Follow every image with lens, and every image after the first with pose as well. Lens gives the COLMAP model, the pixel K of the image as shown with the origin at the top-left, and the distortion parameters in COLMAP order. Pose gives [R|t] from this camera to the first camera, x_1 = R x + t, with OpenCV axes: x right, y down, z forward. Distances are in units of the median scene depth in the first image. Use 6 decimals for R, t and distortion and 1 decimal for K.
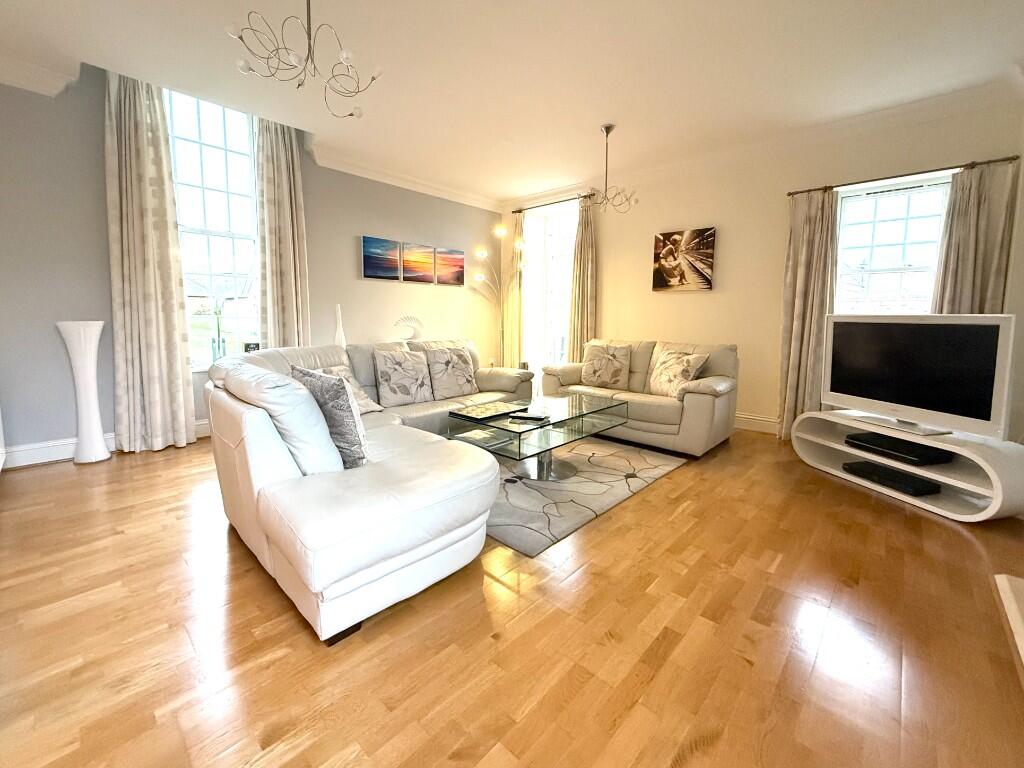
lens RADIAL K [[420.9, 0, 513.1], [0, 420.9, 355.3], [0, 0, 1]] dist [-0.000158, -0.000120]
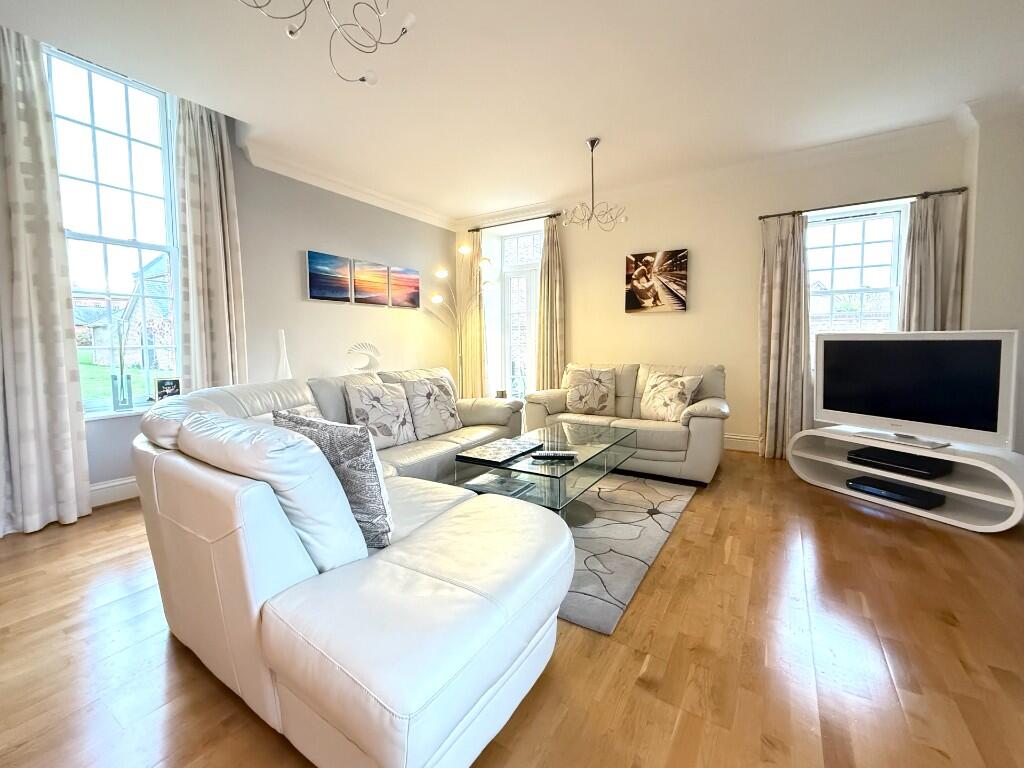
lens RADIAL K [[420.6, 0, 513.4], [0, 420.6, 365.4], [0, 0, 1]] dist [-0.000705, 0.000379]
pose [[0.982867, -0.027594, 0.182239, -0.144958], [0.033831, 0.998940, -0.031205, -0.010892], [-0.181185, 0.036836, 0.982759, 0.118374]]
